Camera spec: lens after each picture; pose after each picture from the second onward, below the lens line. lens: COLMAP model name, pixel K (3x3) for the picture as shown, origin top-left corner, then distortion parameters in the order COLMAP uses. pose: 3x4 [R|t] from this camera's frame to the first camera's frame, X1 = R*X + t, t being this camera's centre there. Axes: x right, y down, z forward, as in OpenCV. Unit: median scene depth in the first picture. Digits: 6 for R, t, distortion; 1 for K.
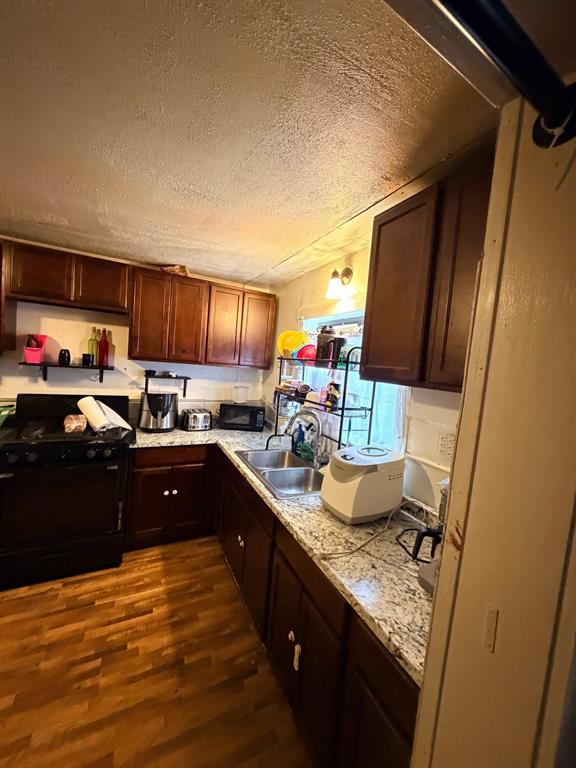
lens RADIAL K [[307.0, 0, 287.5], [0, 307.0, 380.1], [0, 0, 1]] dist [0.000422, -0.000066]
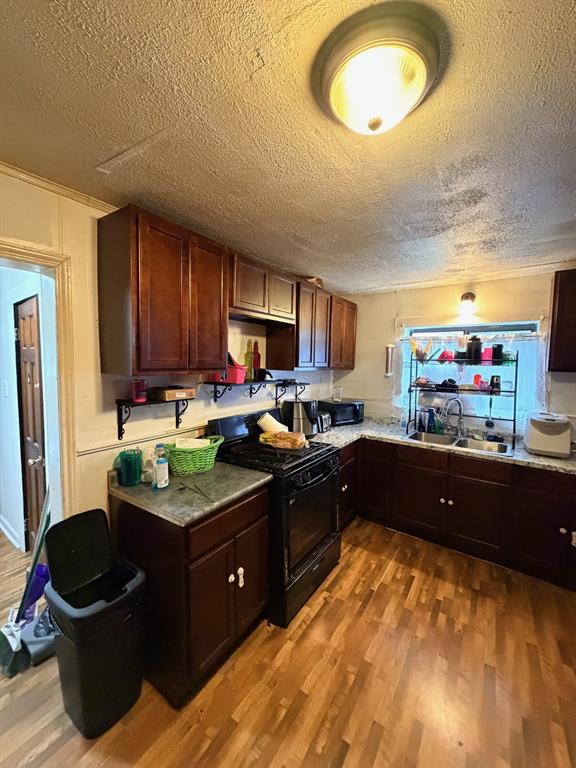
lens RADIAL K [[307.0, 0, 285.4], [0, 307.0, 383.4], [0, 0, 1]] dist [0.000422, -0.000066]
pose [[0.885515, -0.100135, 0.453692, -1.273520], [0.082627, 0.994873, 0.058309, -0.111379], [-0.457204, -0.014146, 0.889249, 0.149111]]
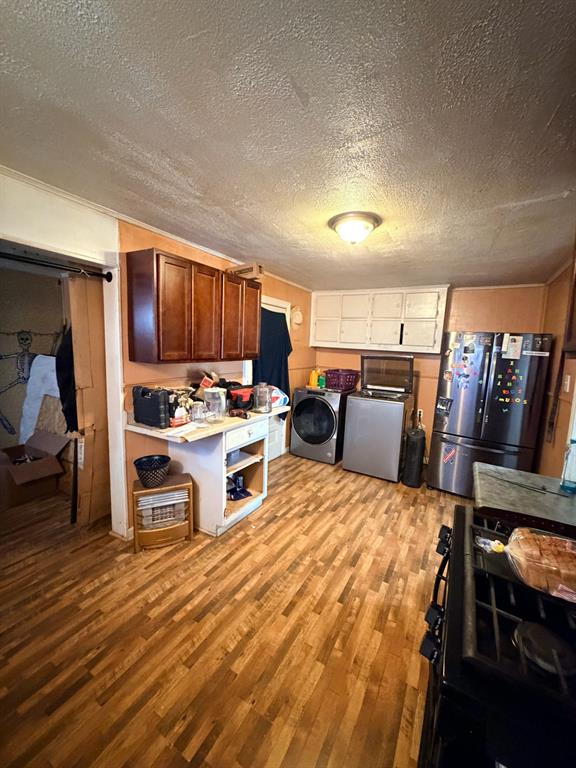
lens RADIAL K [[307.0, 0, 286.5], [0, 307.0, 384.0], [0, 0, 1]] dist [0.000422, -0.000066]
pose [[-0.843934, -0.050563, -0.534058, -0.290836], [-0.132160, 0.984460, 0.115638, -0.051335], [0.519912, 0.168172, -0.837502, 1.221389]]
